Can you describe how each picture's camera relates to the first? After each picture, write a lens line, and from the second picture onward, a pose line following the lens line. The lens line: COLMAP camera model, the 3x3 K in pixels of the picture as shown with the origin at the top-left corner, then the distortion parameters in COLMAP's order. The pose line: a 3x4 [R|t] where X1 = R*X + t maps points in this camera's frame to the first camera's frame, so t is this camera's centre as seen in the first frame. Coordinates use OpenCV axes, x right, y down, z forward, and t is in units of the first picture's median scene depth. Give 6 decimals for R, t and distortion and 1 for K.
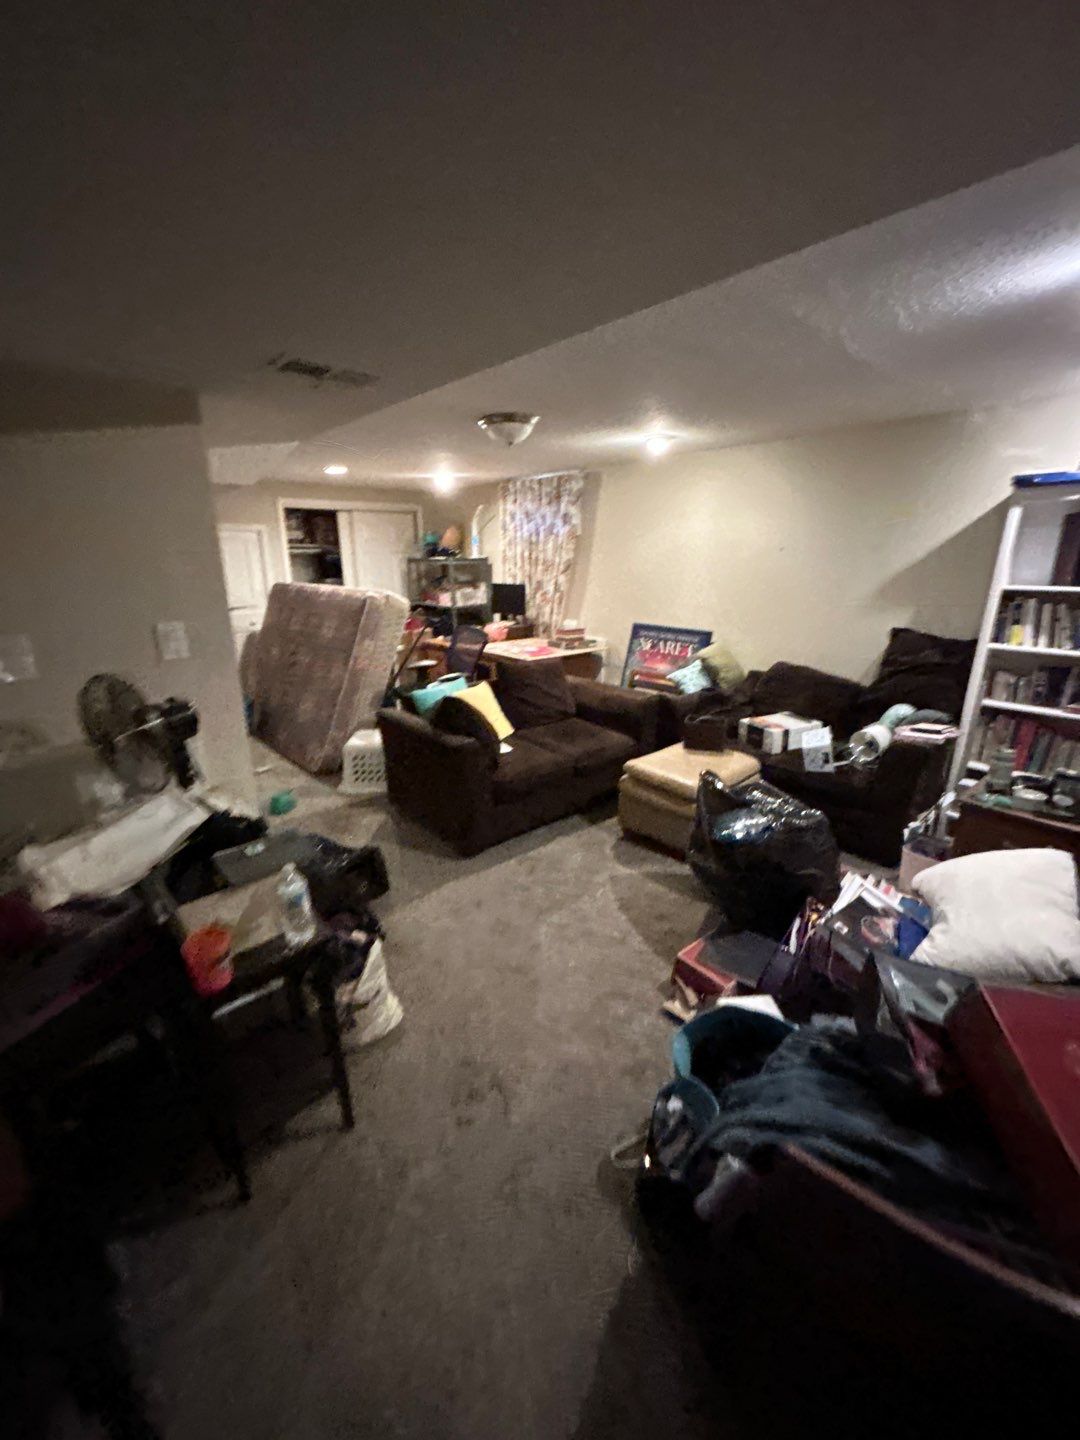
lens RADIAL K [[582.9, 0, 535.6], [0, 582.9, 720.0], [0, 0, 1]] dist [-0.005479, 0.002657]
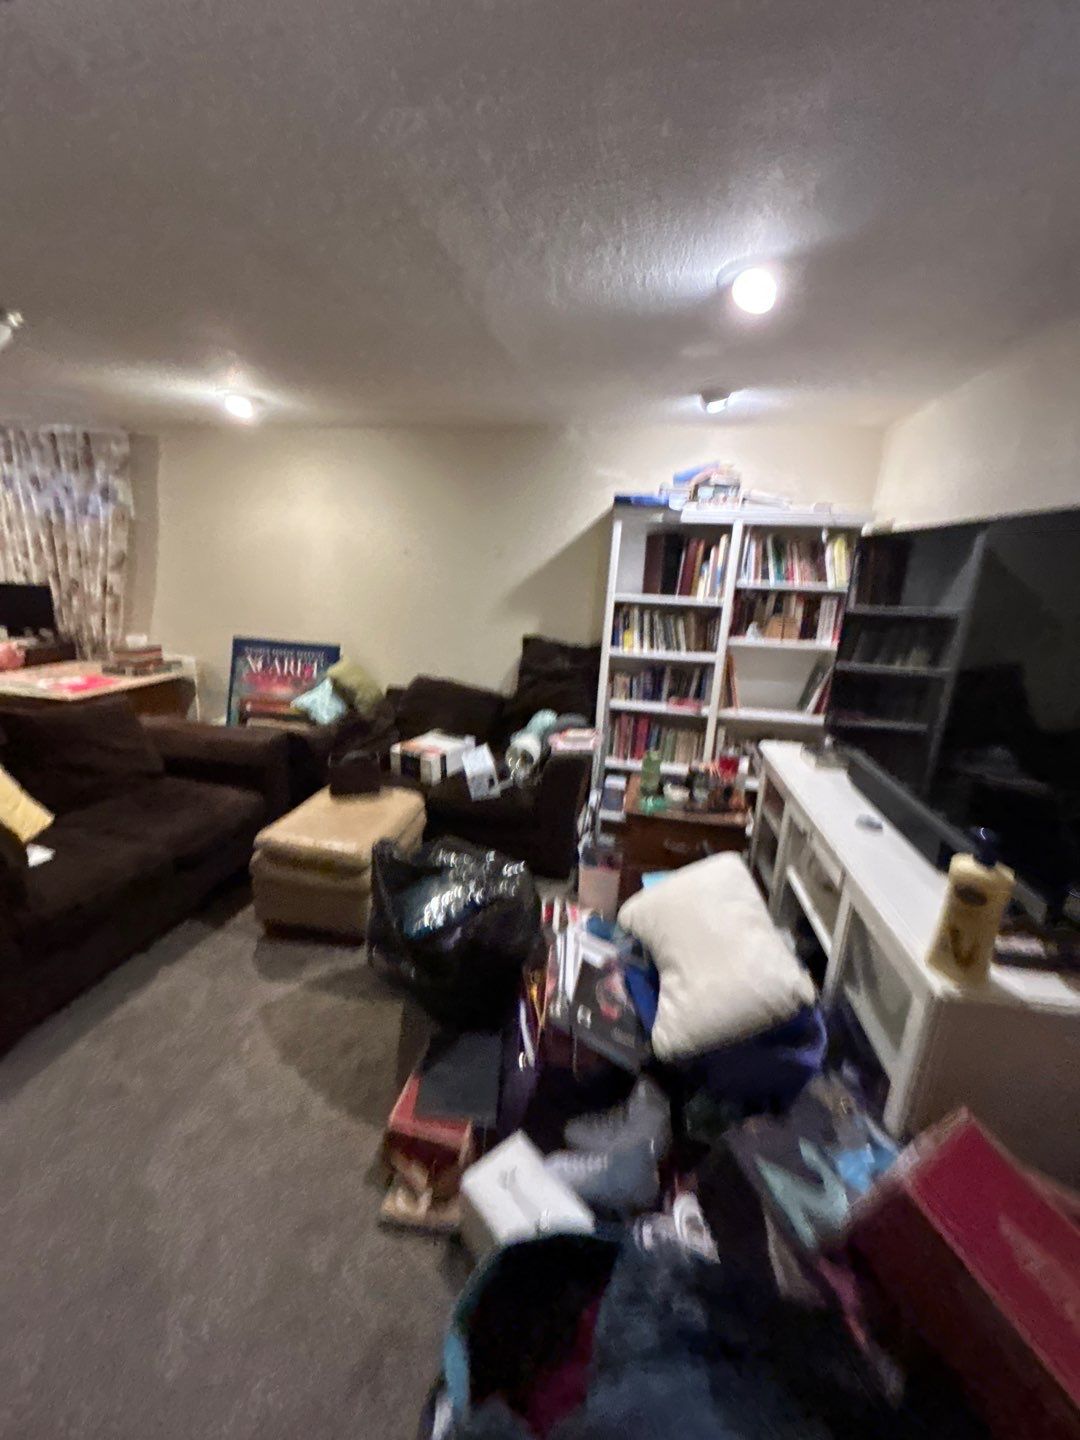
lens RADIAL K [[582.9, 0, 538.8], [0, 582.9, 720.0], [0, 0, 1]] dist [-0.005479, 0.002657]
pose [[0.792046, -0.123800, 0.597777, 0.014432], [0.122902, 0.991508, 0.042499, -0.047724], [-0.597962, 0.039807, 0.800535, 0.165440]]
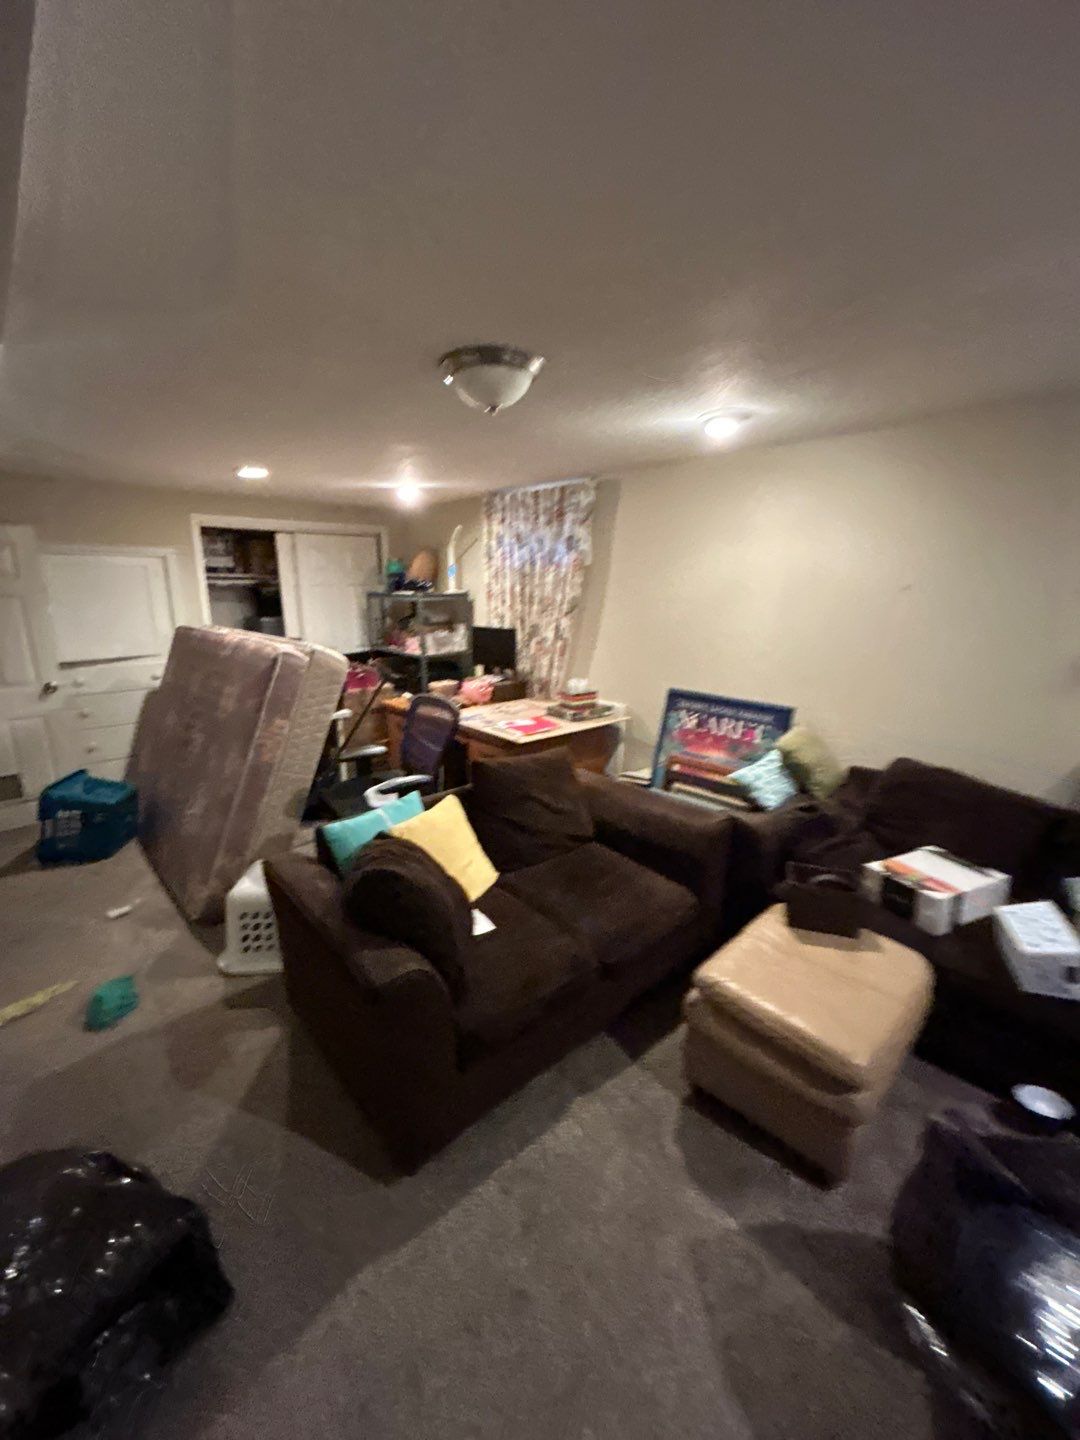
lens RADIAL K [[582.9, 0, 536.2], [0, 582.9, 722.3], [0, 0, 1]] dist [-0.005479, 0.002657]
pose [[0.999806, 0.002536, 0.019510, -0.008742], [-0.001702, 0.999089, -0.042650, -0.114428], [-0.019600, 0.042609, 0.998900, 0.359609]]
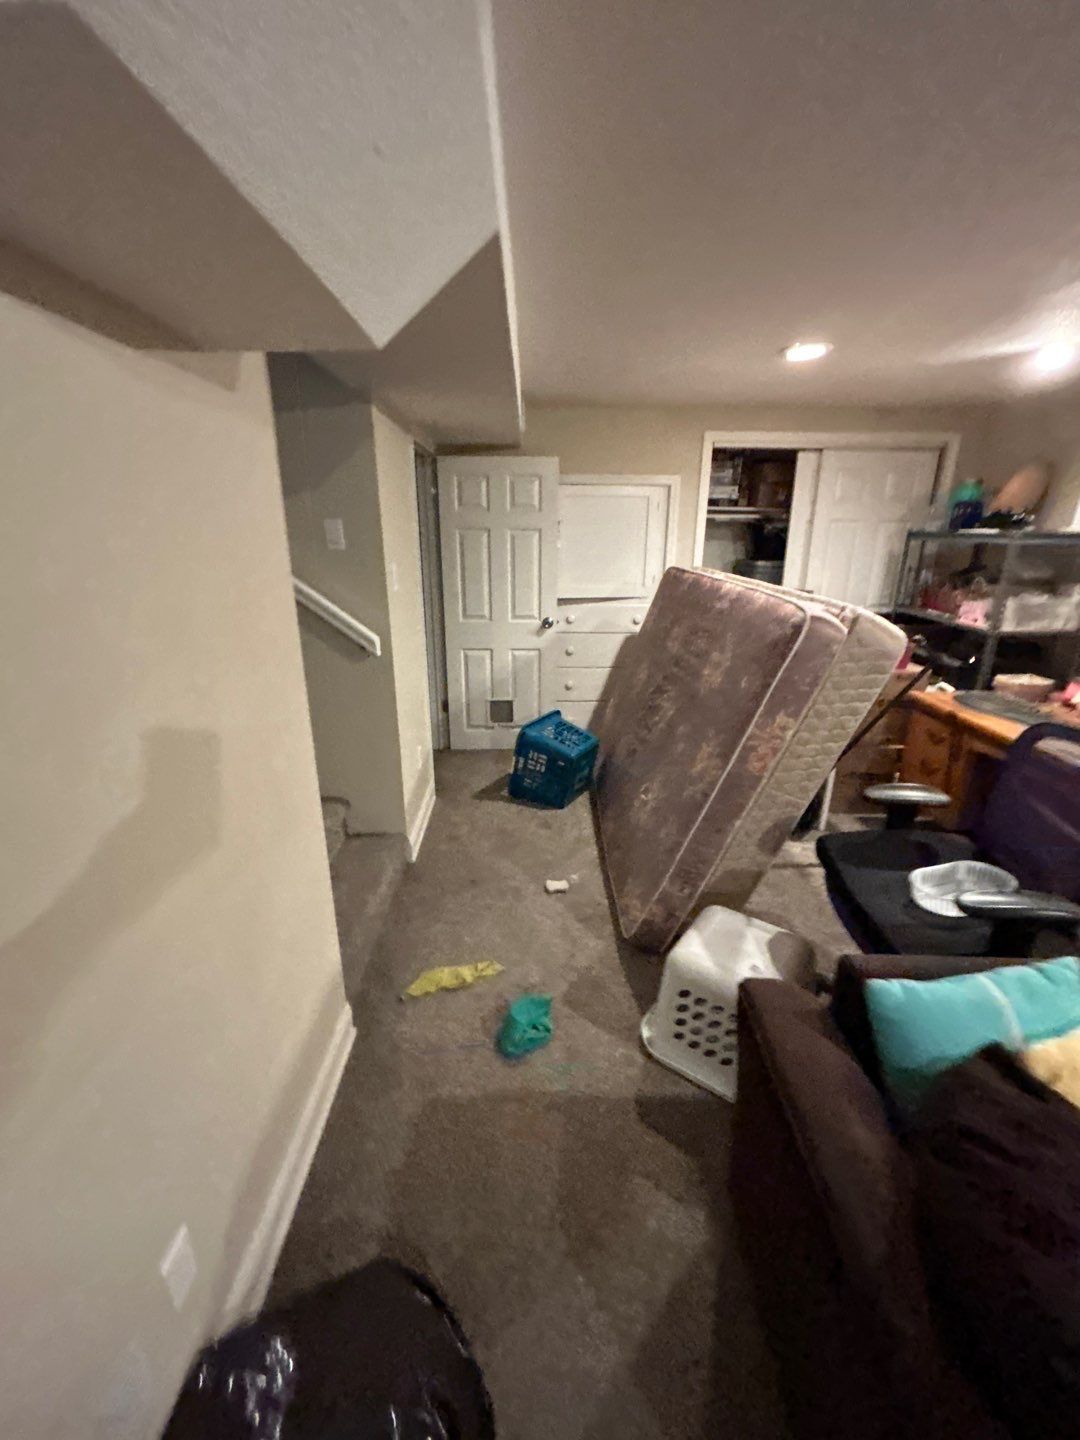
lens RADIAL K [[582.9, 0, 542.2], [0, 582.9, 723.1], [0, 0, 1]] dist [-0.005479, 0.002657]
pose [[0.752658, 0.219336, -0.620804, -0.162087], [-0.187543, 0.975241, 0.117186, -0.161608], [0.631136, 0.028227, 0.775158, 0.584335]]
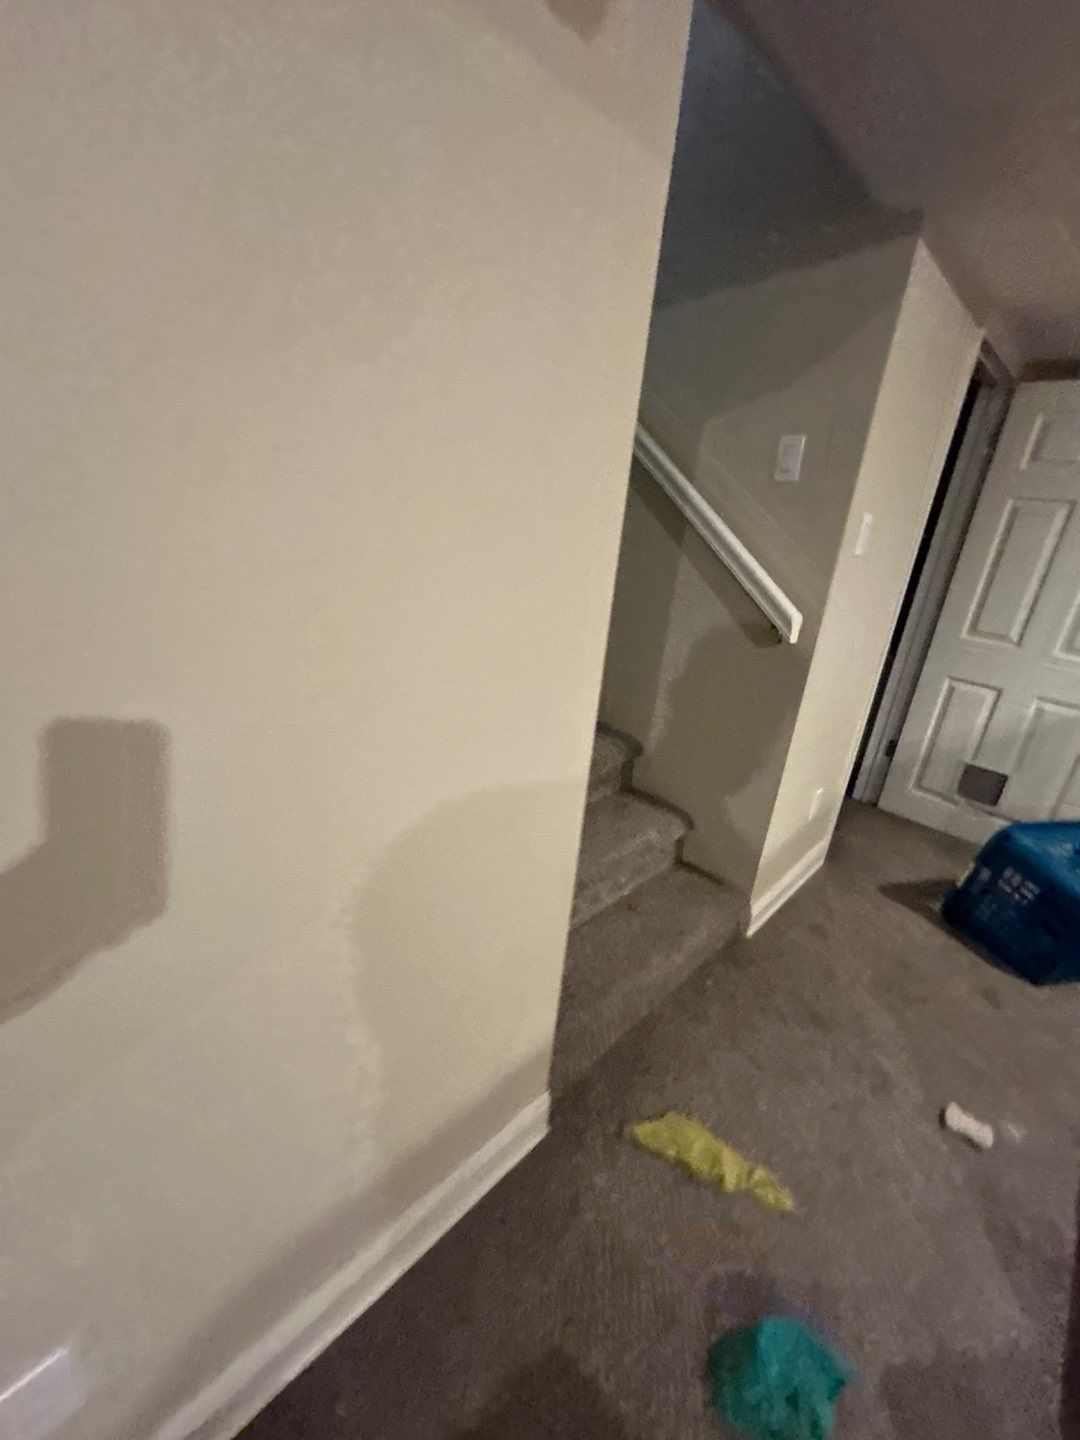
lens RADIAL K [[582.9, 0, 539.3], [0, 582.9, 724.2], [0, 0, 1]] dist [-0.005479, 0.002657]
pose [[0.046321, 0.365439, -0.929682, -0.290722], [-0.353691, 0.876390, 0.326868, -0.147566], [0.934215, 0.313679, 0.169848, 0.729598]]
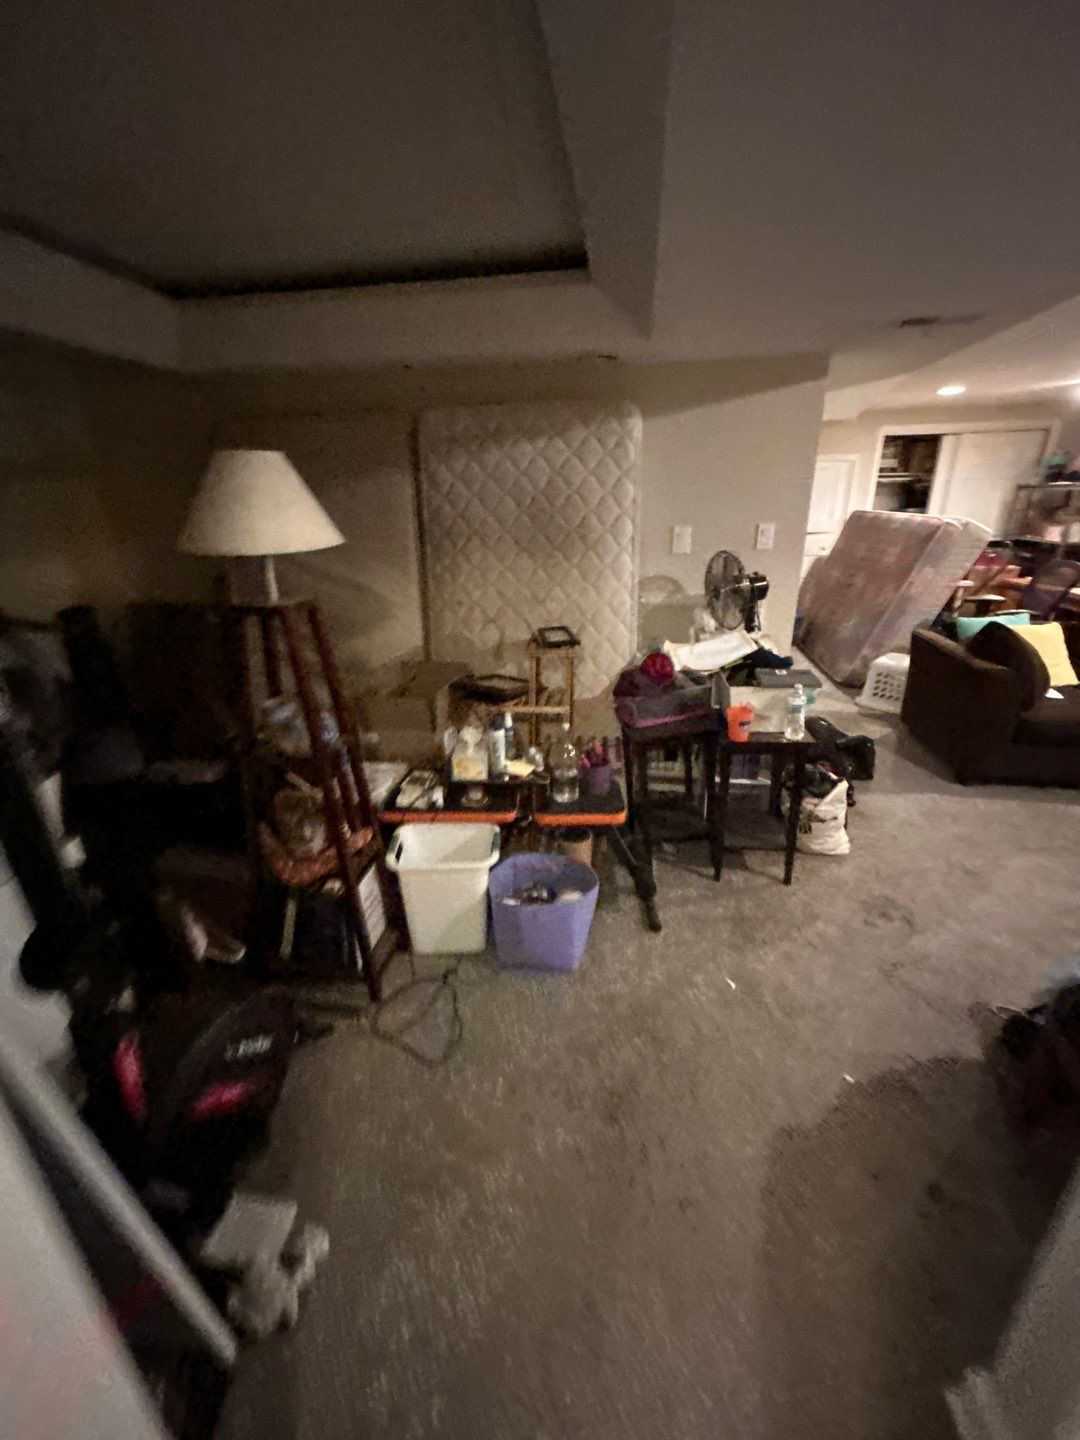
lens RADIAL K [[582.9, 0, 538.1], [0, 582.9, 722.6], [0, 0, 1]] dist [-0.005479, 0.002657]
pose [[0.629161, 0.273281, -0.727650, 0.101820], [-0.195820, 0.961688, 0.191862, 0.066987], [0.752204, 0.021777, 0.658570, -0.185926]]
